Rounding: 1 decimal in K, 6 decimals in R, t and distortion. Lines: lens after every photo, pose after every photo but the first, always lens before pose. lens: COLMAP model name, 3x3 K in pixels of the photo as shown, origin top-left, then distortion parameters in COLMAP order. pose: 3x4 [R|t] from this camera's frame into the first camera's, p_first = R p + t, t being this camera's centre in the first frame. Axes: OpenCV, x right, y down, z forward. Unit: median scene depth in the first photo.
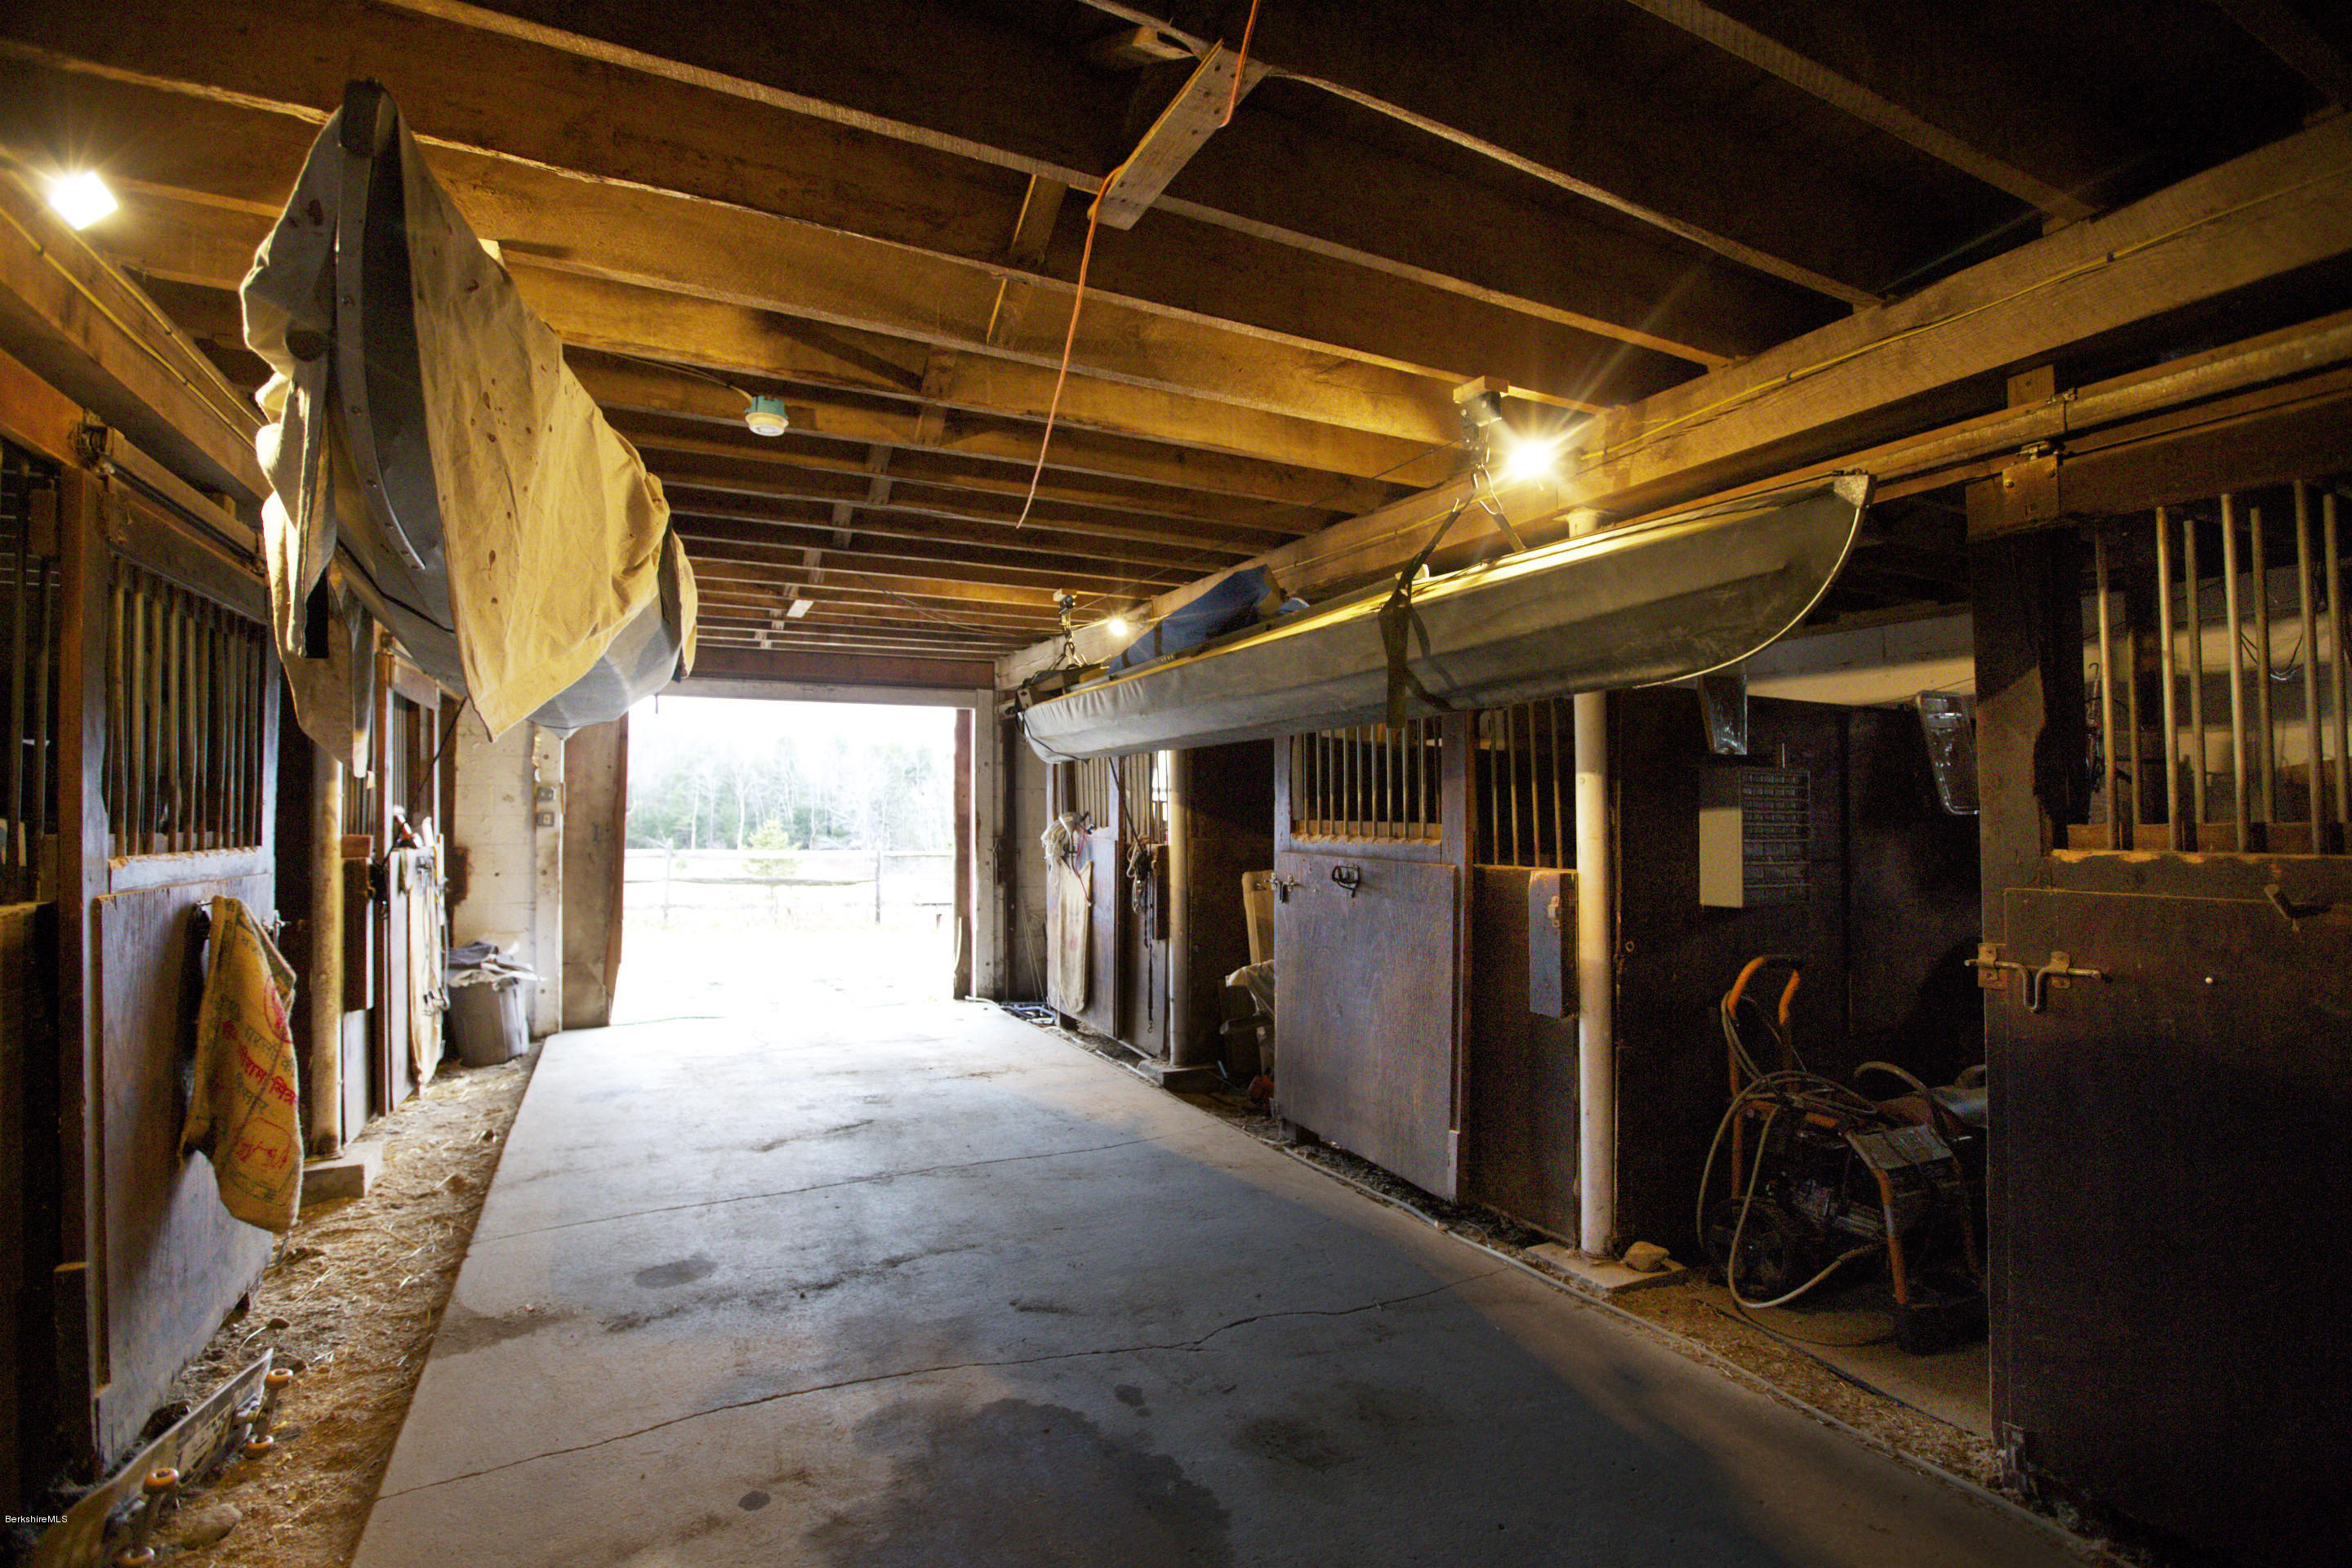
lens RADIAL K [[1053.7, 0, 1176.0], [0, 1053.7, 784.0], [0, 0, 1]] dist [-0.059261, 0.019601]
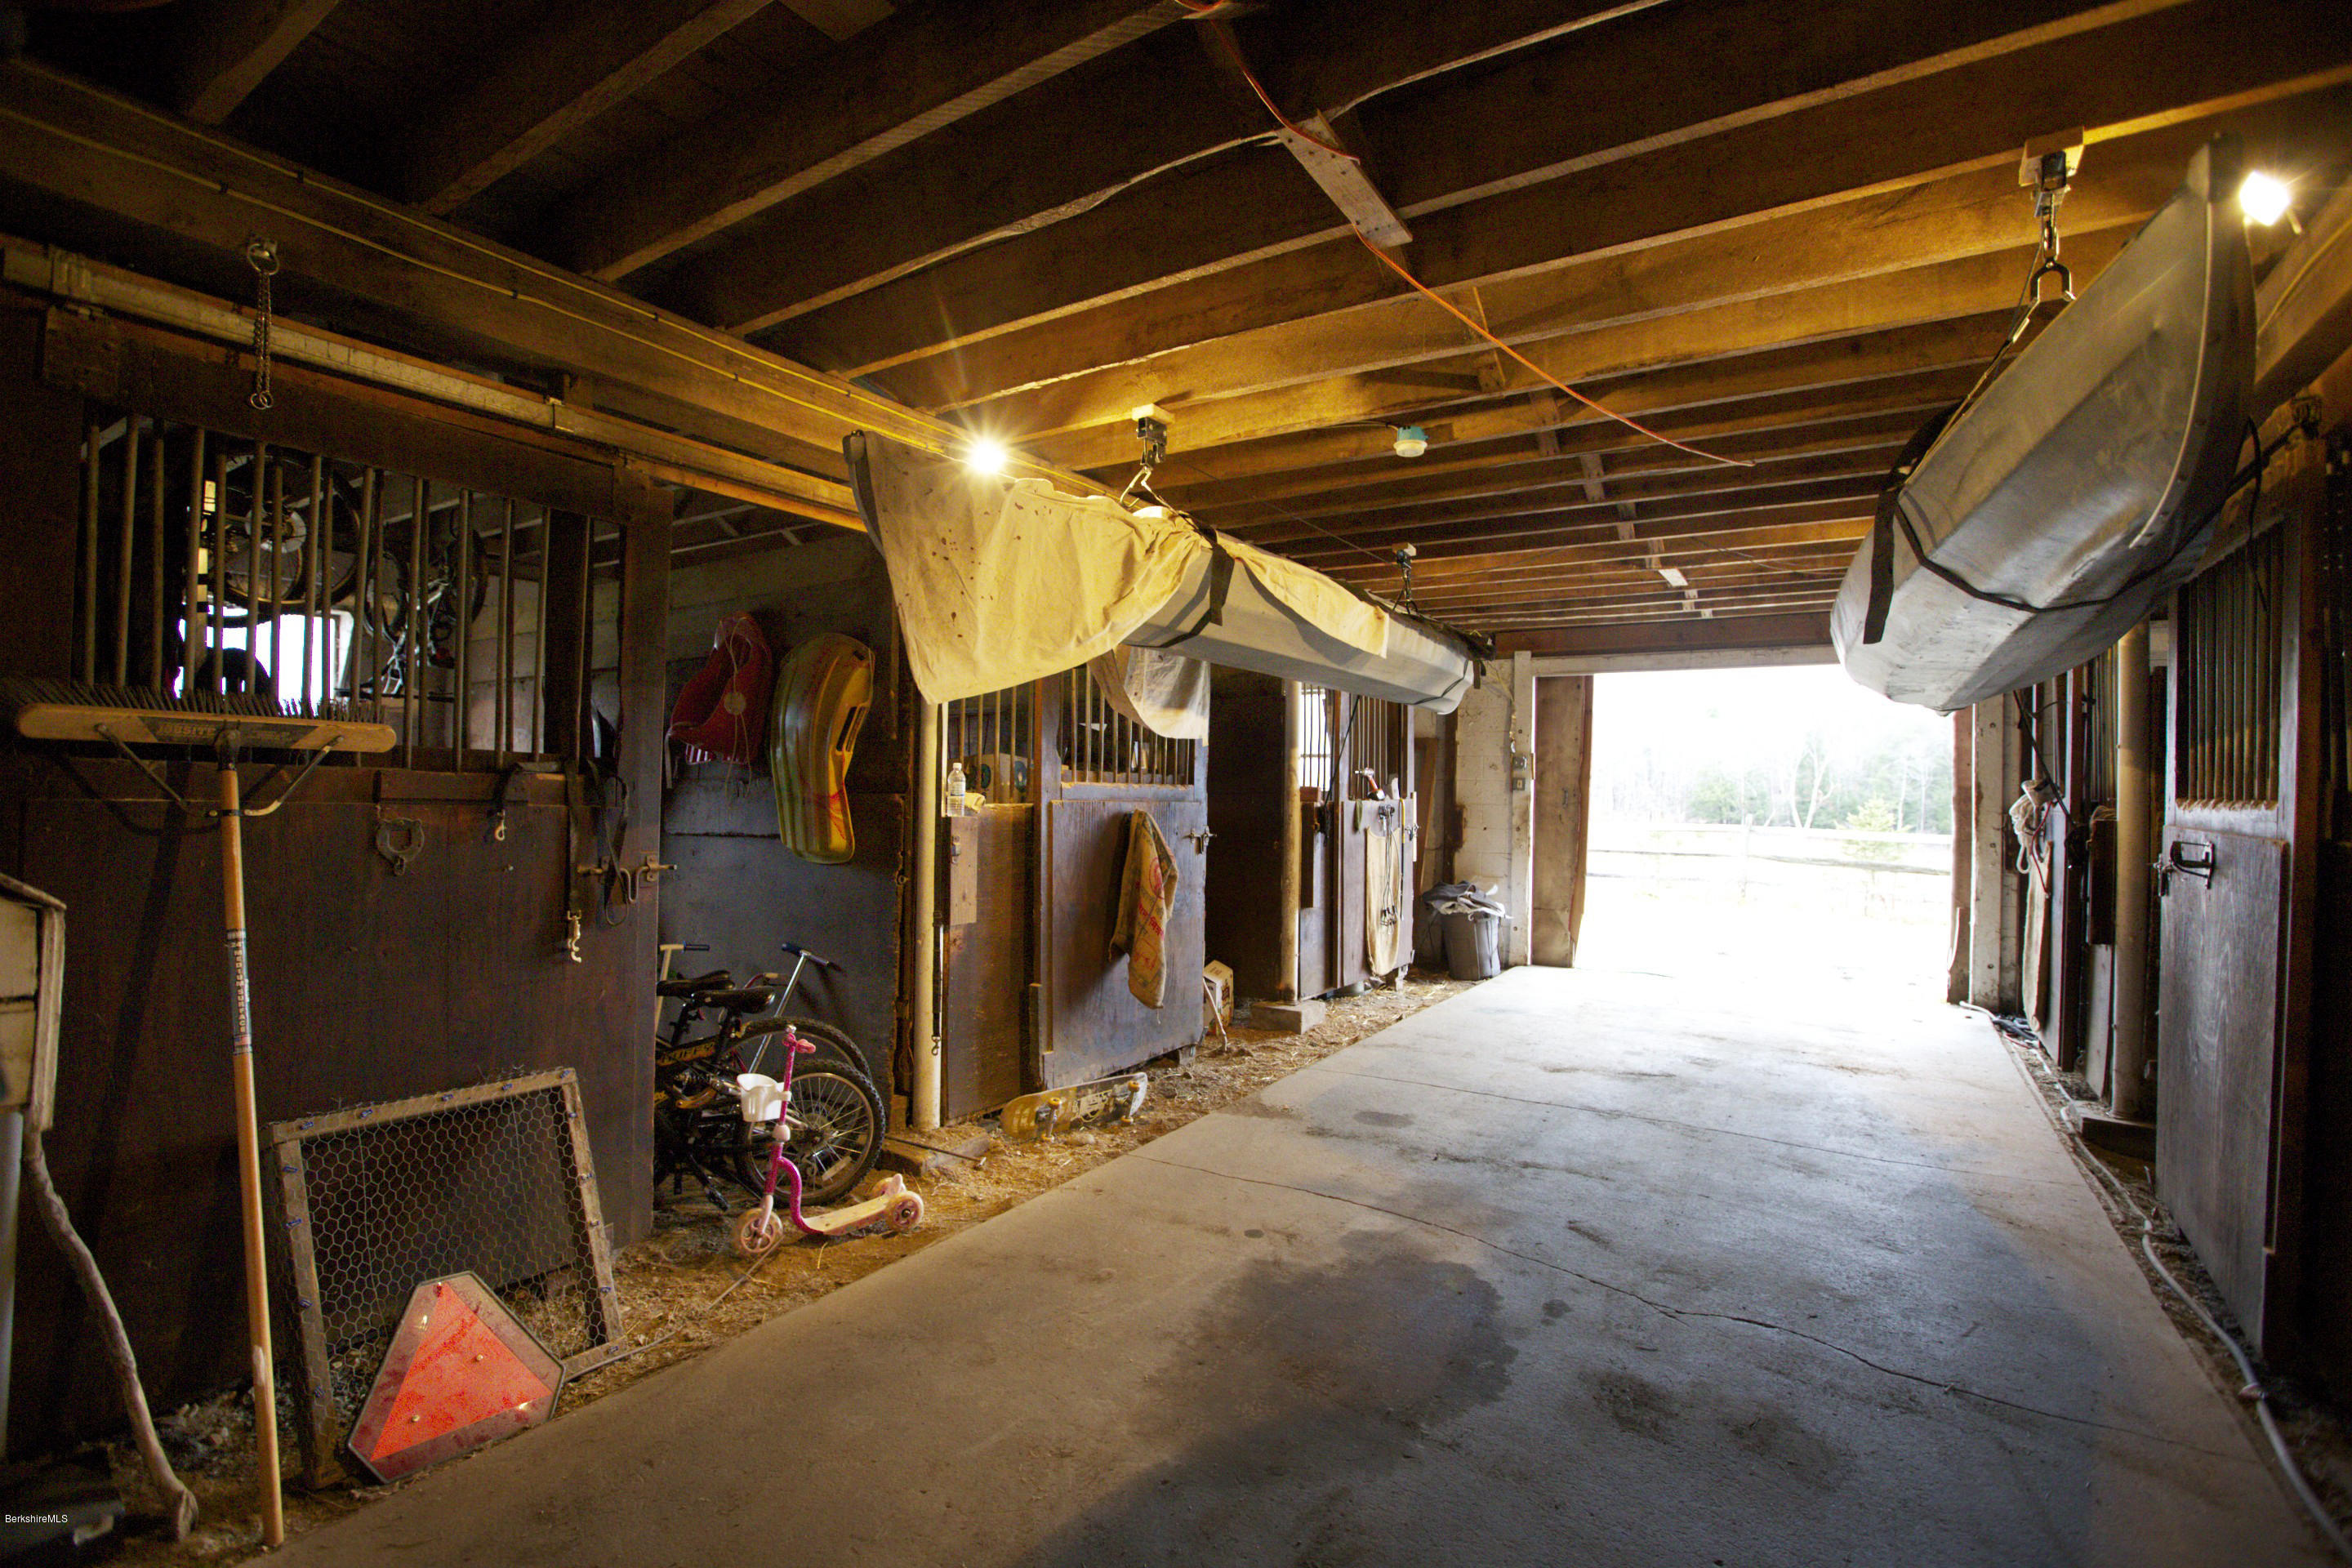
lens RADIAL K [[1053.7, 0, 1176.0], [0, 1053.7, 784.0], [0, 0, 1]] dist [-0.059261, 0.019601]
pose [[0.510992, 0.009849, -0.859529, 0.432232], [0.005352, 0.999879, 0.014639, 0.027949], [0.859569, -0.012081, 0.510877, 0.093464]]
